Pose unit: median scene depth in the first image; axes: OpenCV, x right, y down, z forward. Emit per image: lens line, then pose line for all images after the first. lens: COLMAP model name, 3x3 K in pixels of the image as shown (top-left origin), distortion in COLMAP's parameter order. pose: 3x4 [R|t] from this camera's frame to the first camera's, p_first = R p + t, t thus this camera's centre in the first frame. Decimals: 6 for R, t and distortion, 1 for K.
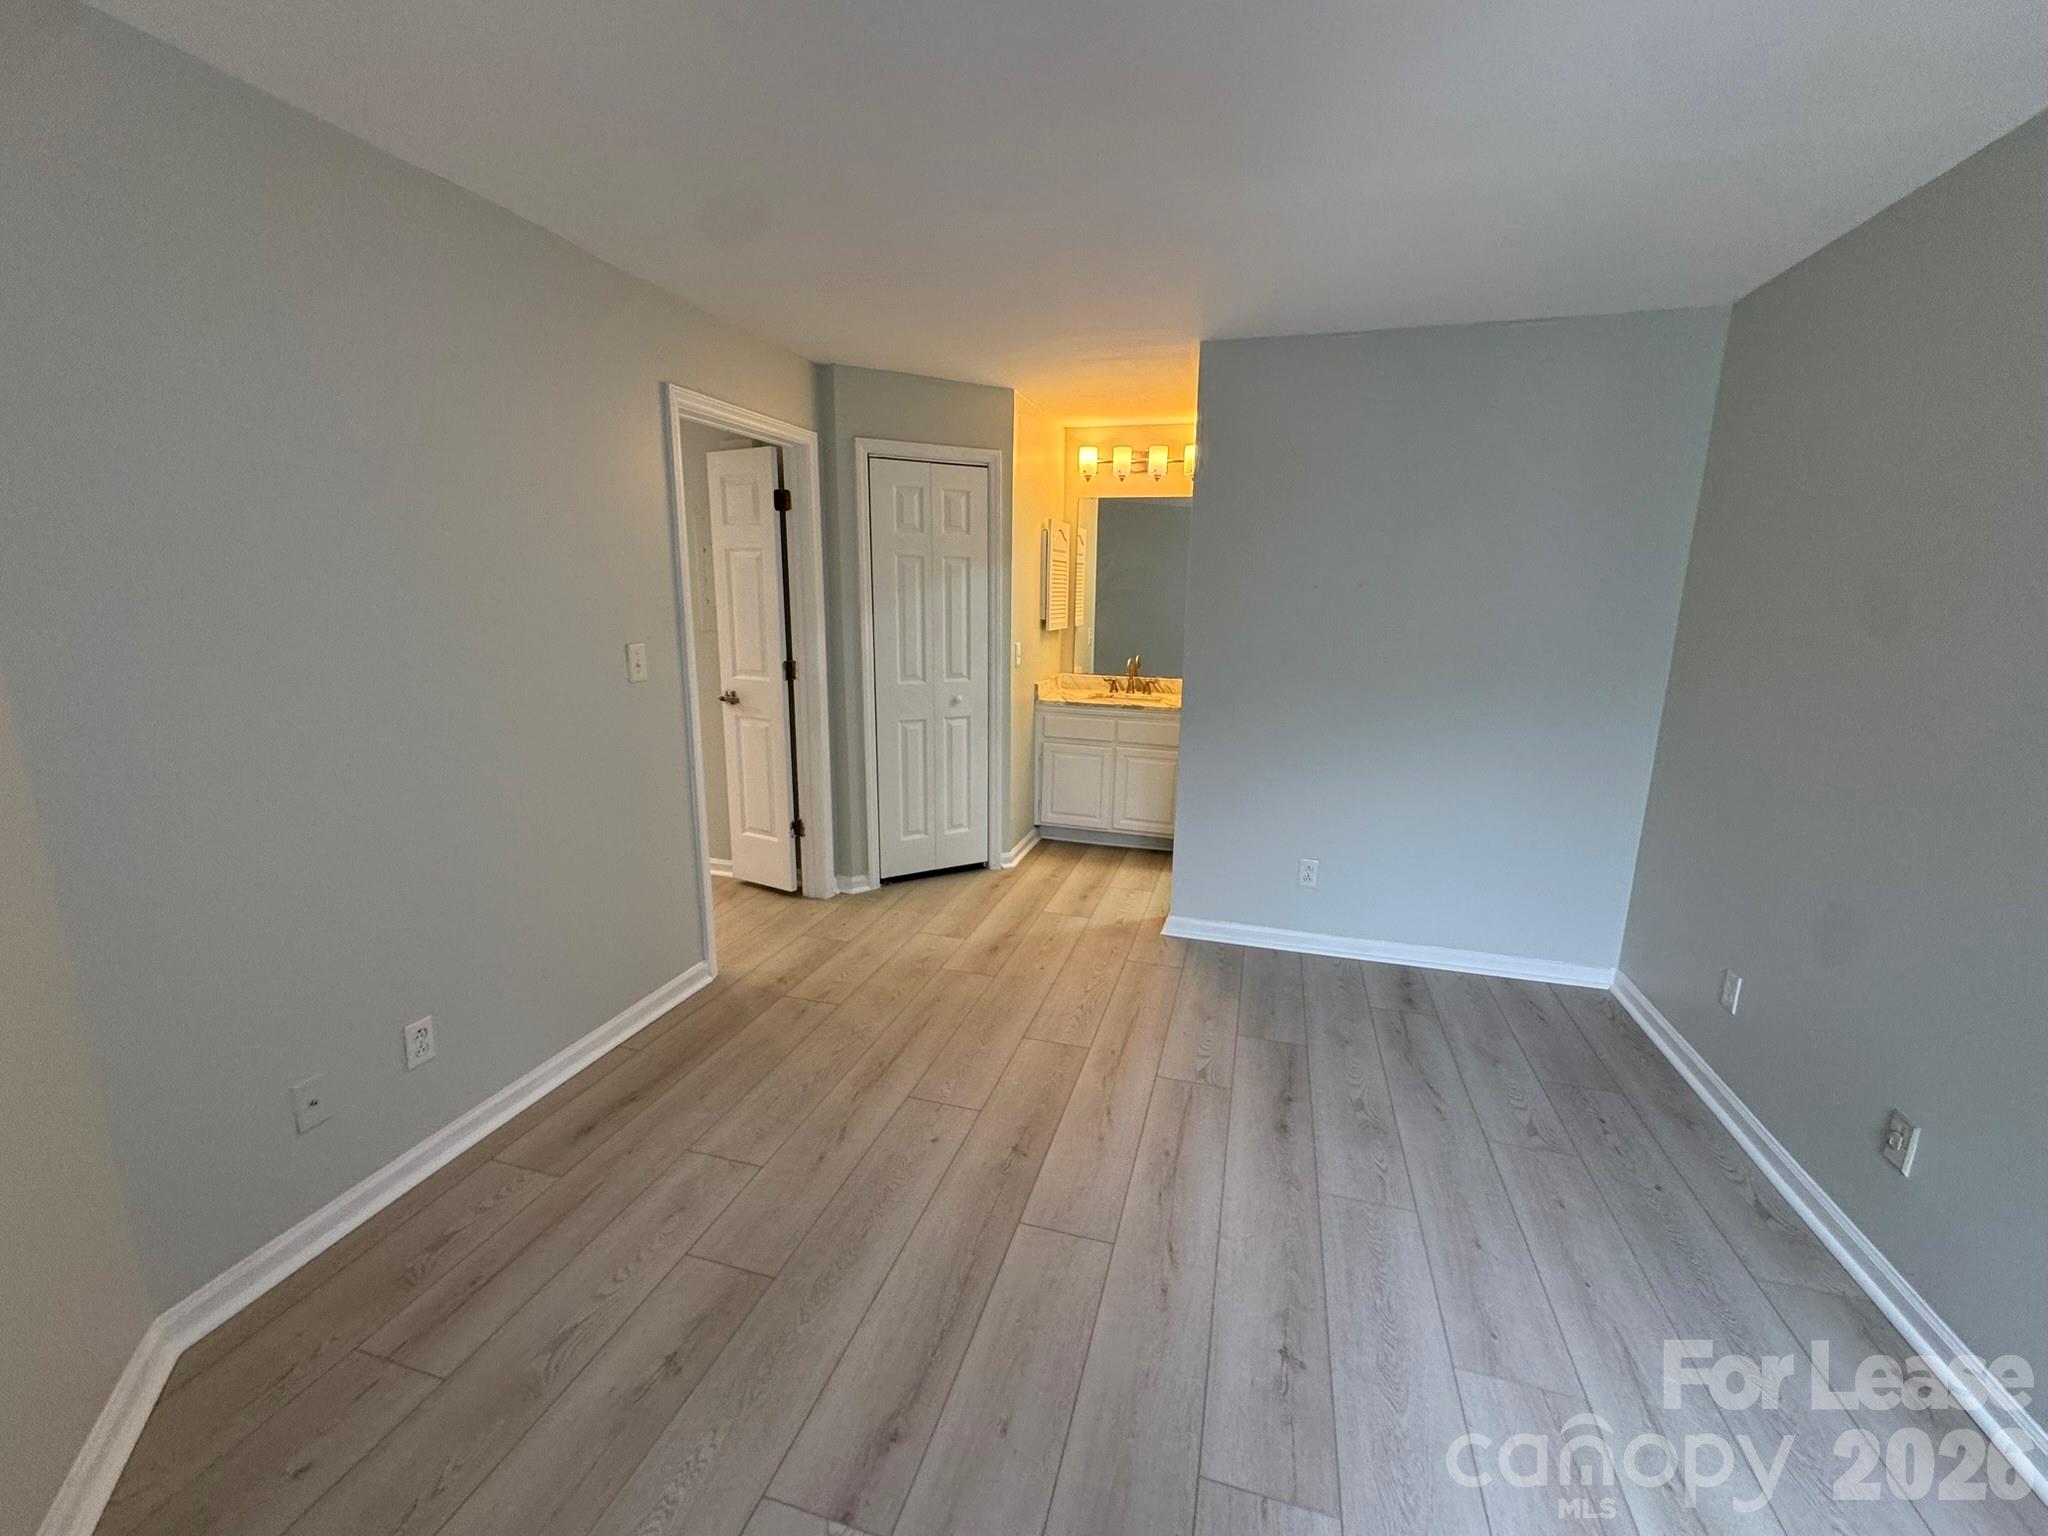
lens RADIAL K [[815.1, 0, 1024.7], [0, 815.1, 762.2], [0, 0, 1]] dist [0.003561, 0.002013]
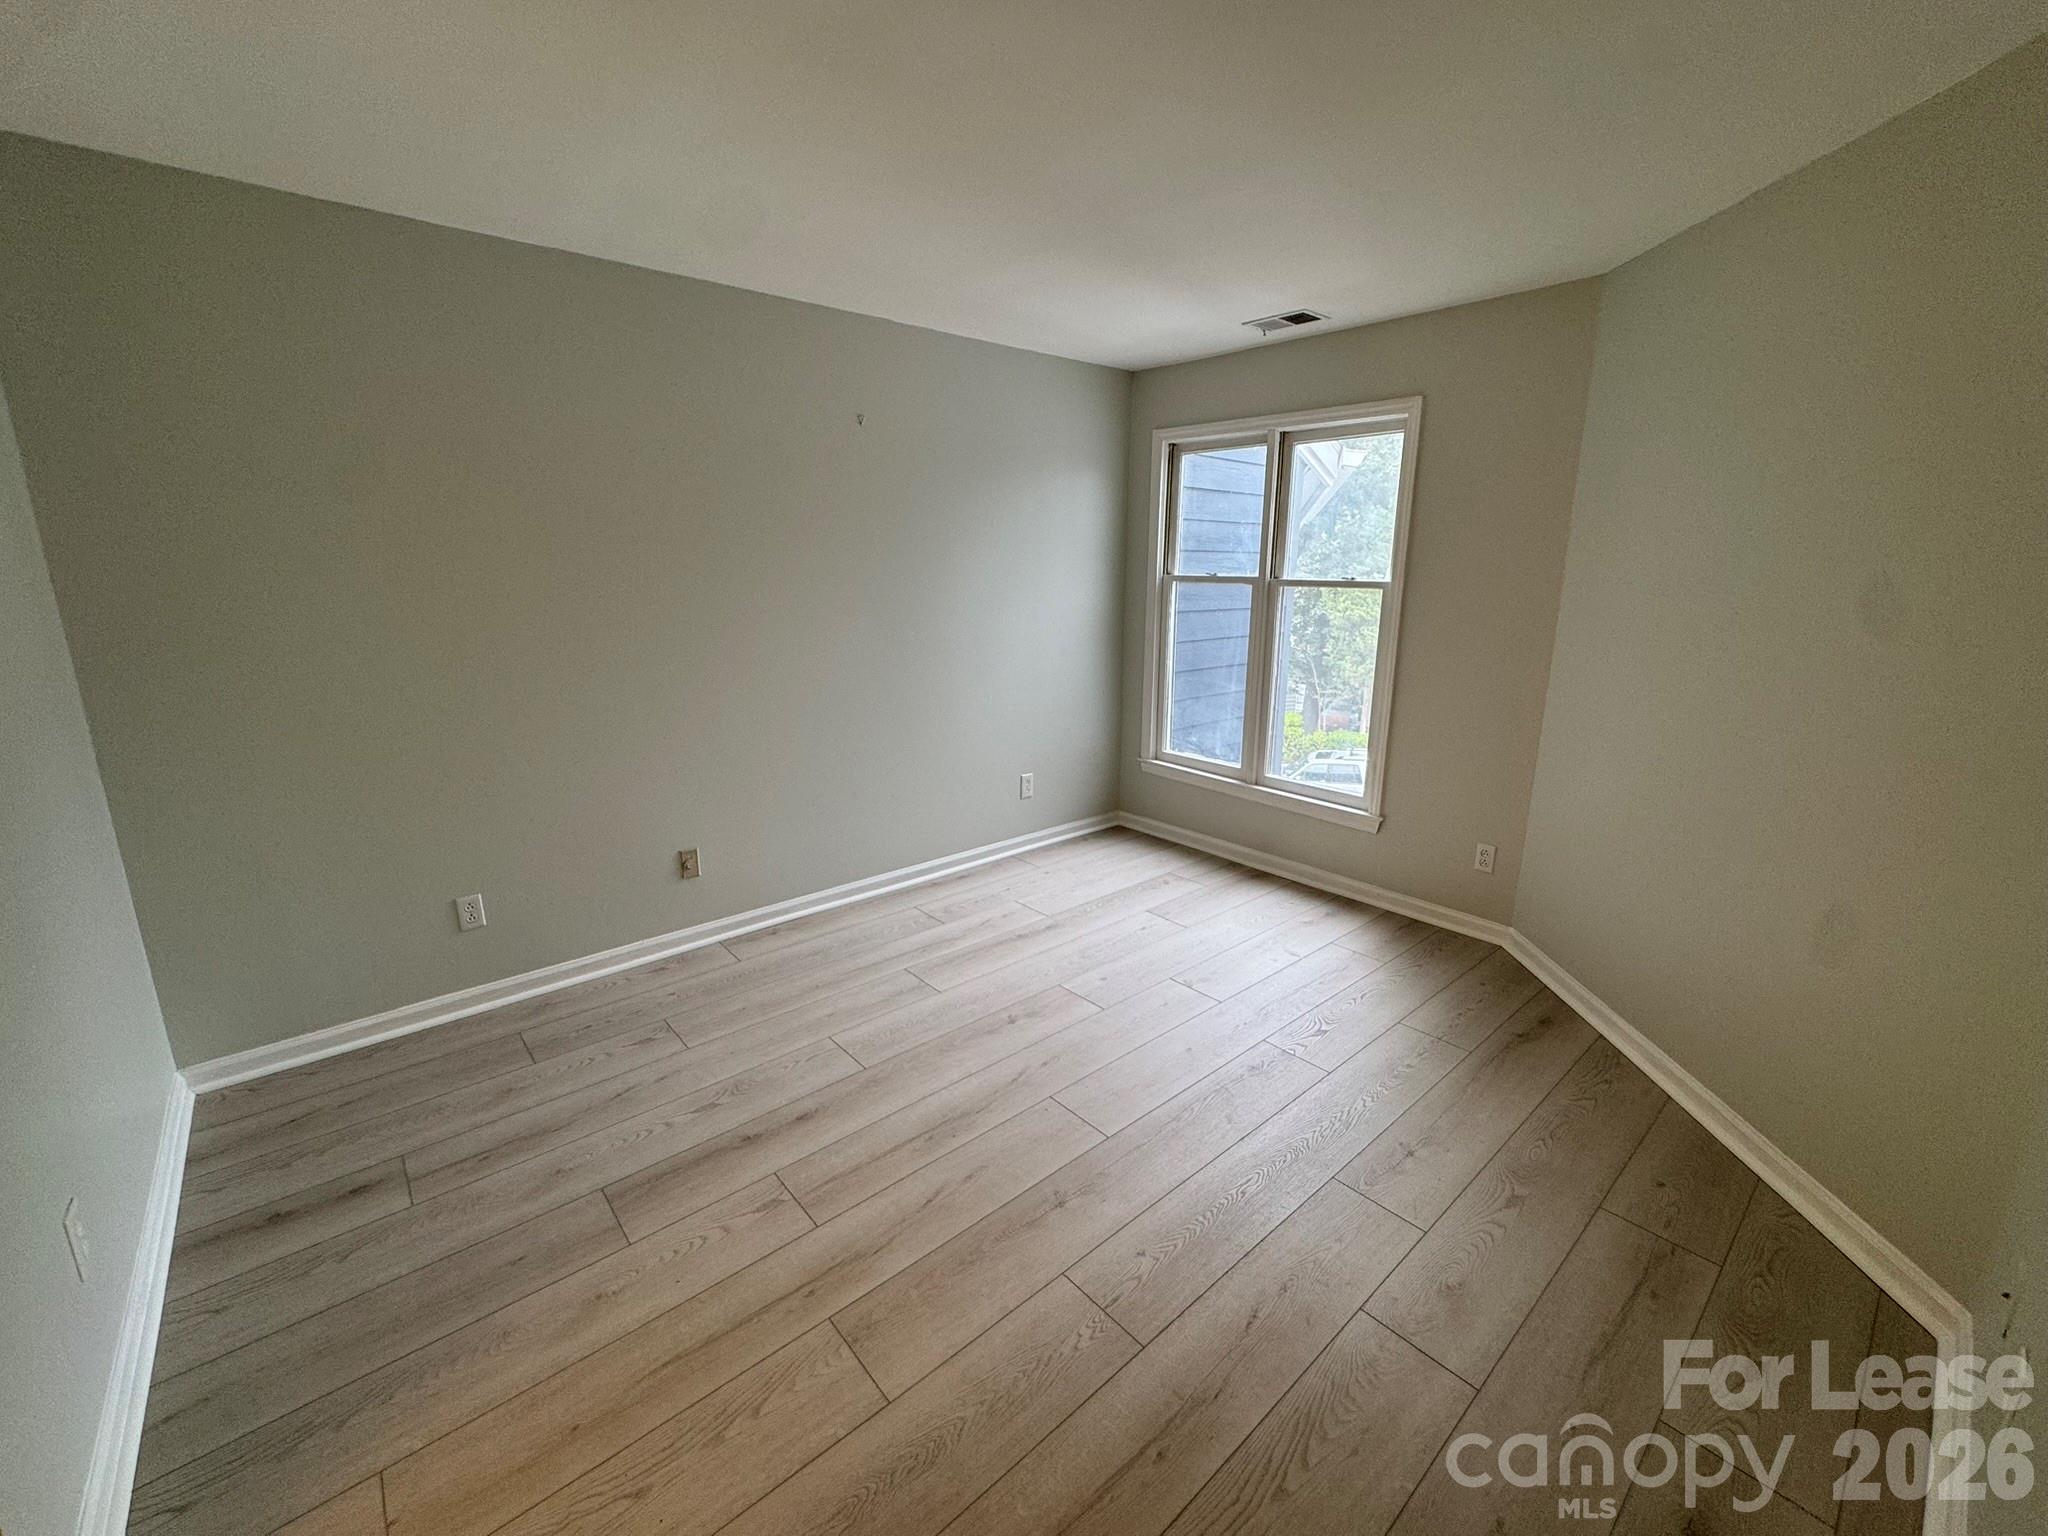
lens RADIAL K [[815.1, 0, 1020.7], [0, 815.1, 757.7], [0, 0, 1]] dist [0.003561, 0.002013]
pose [[-0.834716, -0.143822, 0.531568, -0.351872], [0.100483, 0.909307, 0.403812, -0.305421], [-0.541435, 0.390482, -0.744562, 1.419323]]
